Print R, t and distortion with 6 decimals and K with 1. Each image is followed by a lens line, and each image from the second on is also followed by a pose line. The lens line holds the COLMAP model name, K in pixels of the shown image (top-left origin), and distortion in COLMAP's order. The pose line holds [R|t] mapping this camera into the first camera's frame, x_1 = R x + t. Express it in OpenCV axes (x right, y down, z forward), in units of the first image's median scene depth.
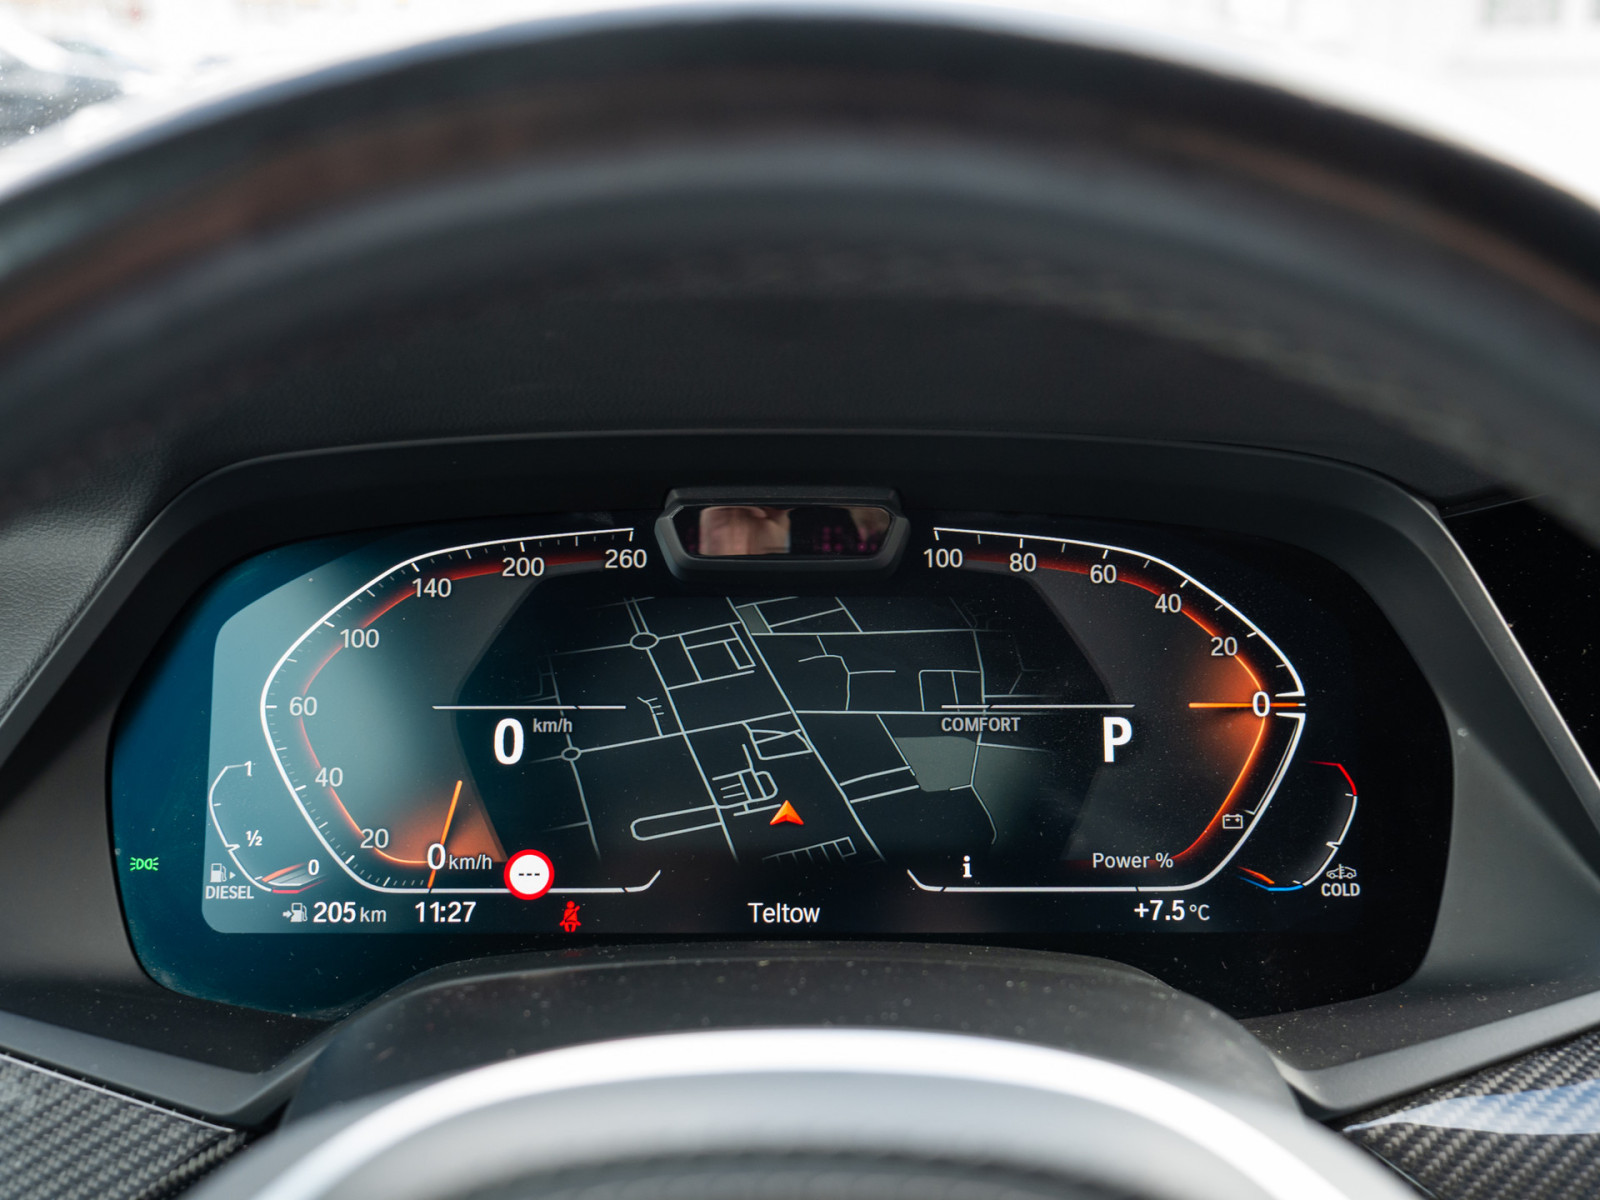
lens RADIAL K [[2094.0, 0, 802.9], [0, 2094.0, 594.6], [0, 0, 1]] dist [-0.010825, 0.000000]
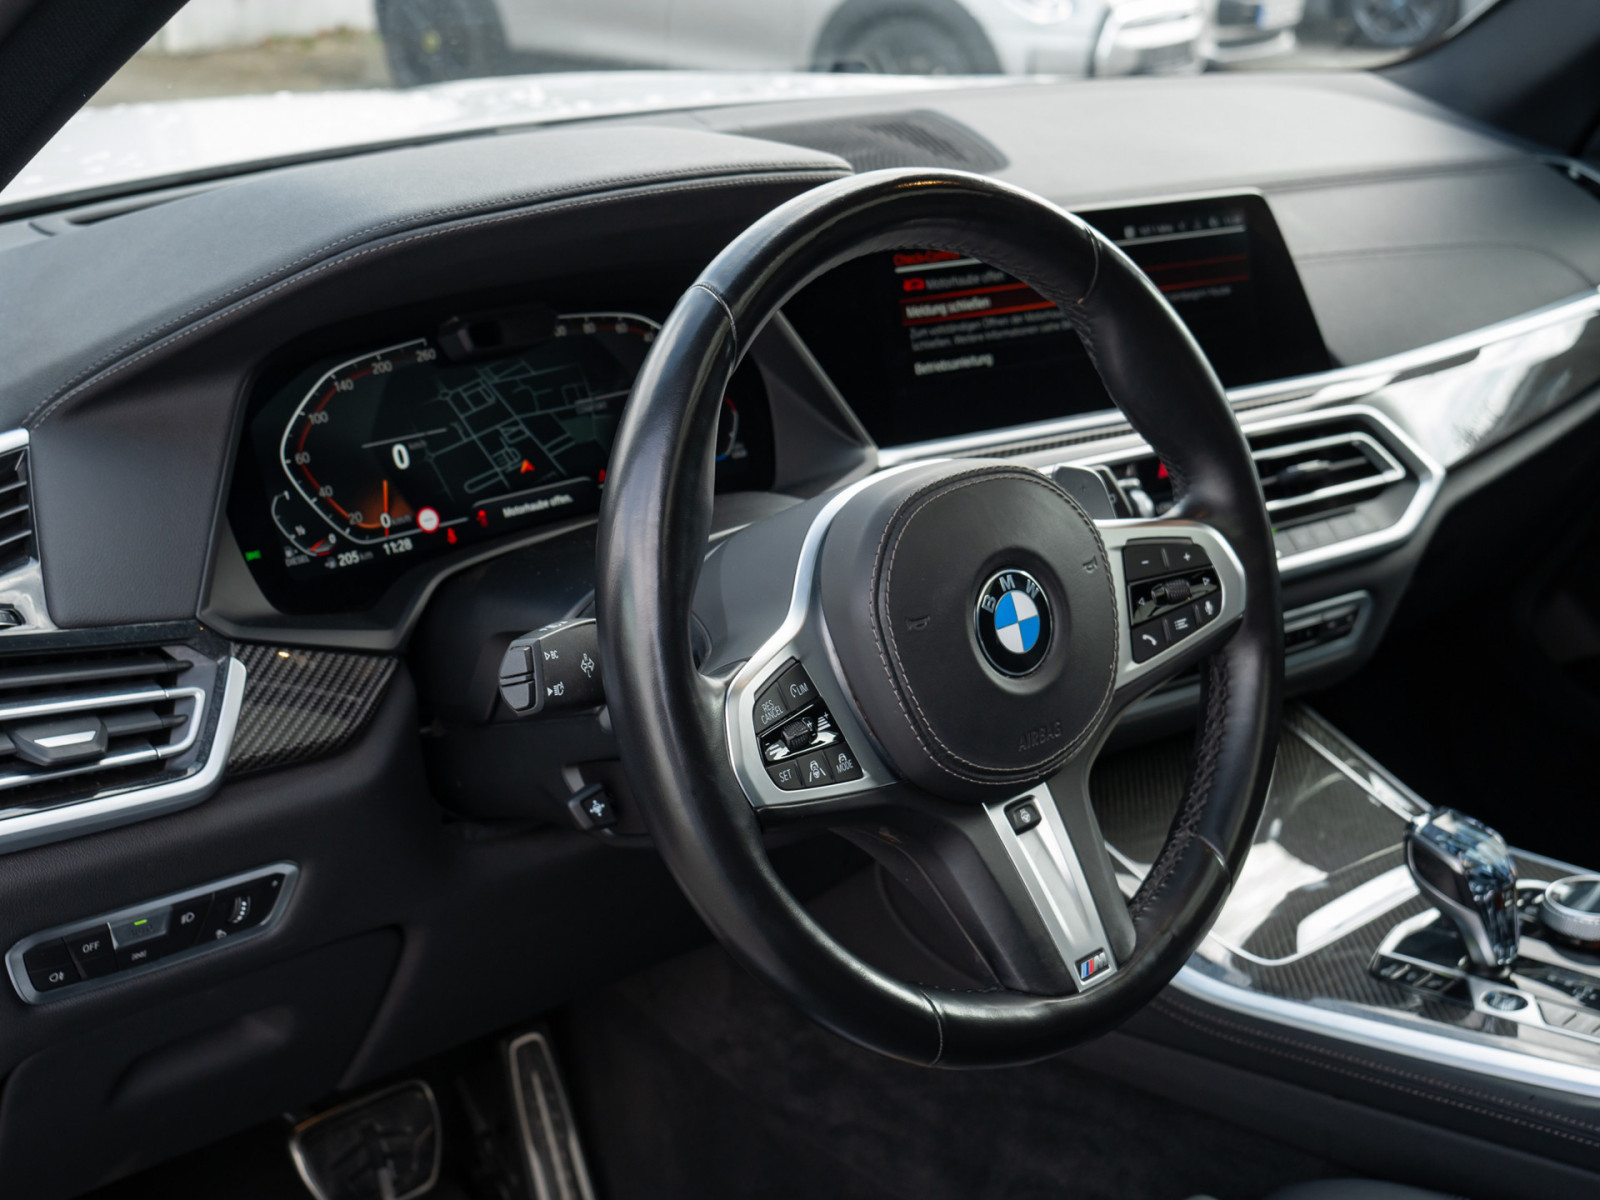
lens RADIAL K [[2094.0, 0, 805.4], [0, 2094.0, 599.7], [0, 0, 1]] dist [-0.010825, 0.000000]
pose [[0.736941, -0.223835, 0.637821, -1.138292], [0.129124, 0.972822, 0.192209, -0.126713], [-0.663510, -0.059289, 0.745815, -0.714967]]
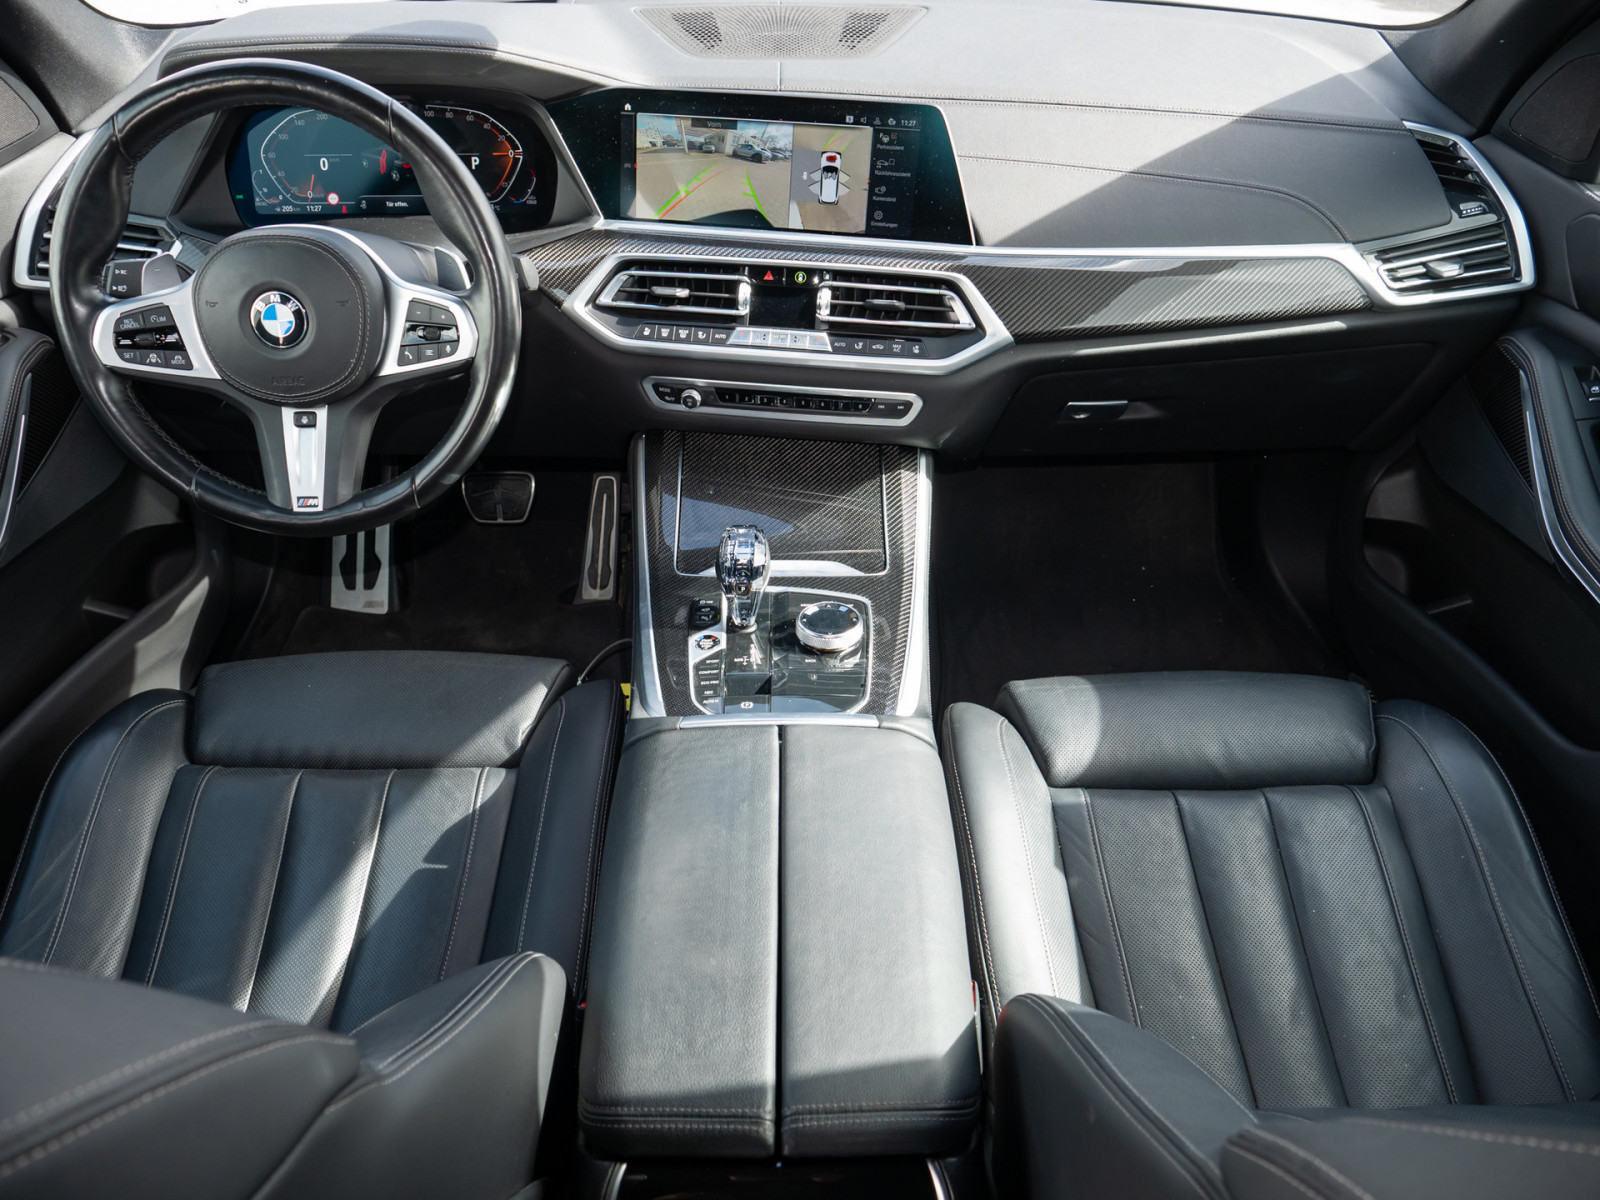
lens RADIAL K [[1121.4, 0, 802.9], [0, 1121.4, 598.3], [0, 0, 1]] dist [-0.051419, 0.015908]
pose [[0.999920, 0.003519, 0.012164, 0.752485], [-0.008723, 0.887782, 0.460181, -0.172177], [-0.009179, -0.460250, 0.887742, -1.264072]]
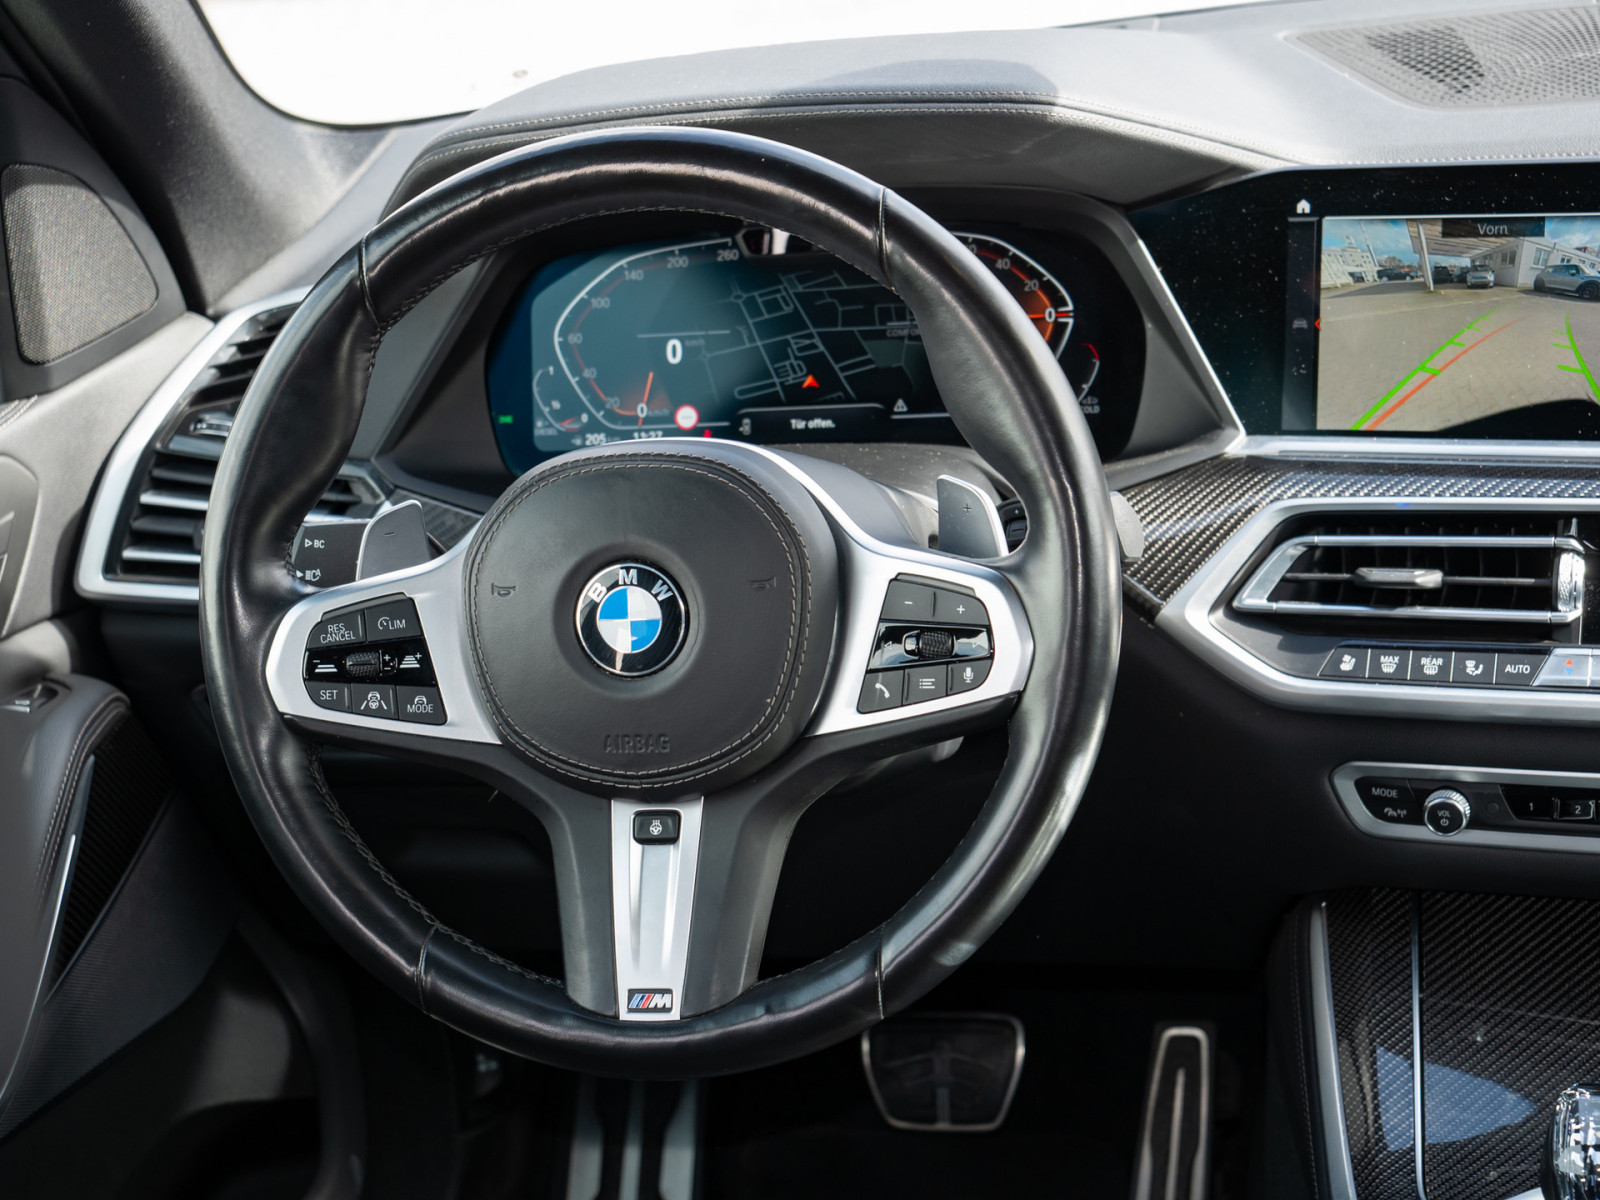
lens RADIAL K [[2615.1, 0, 811.0], [0, 2615.1, 611.5], [0, 0, 1]] dist [0.002395, 0.000000]
pose [[0.970641, -0.019791, -0.239719, 0.577573], [0.060679, 0.984523, 0.164413, -0.087549], [0.232755, -0.174132, 0.956819, -1.393774]]
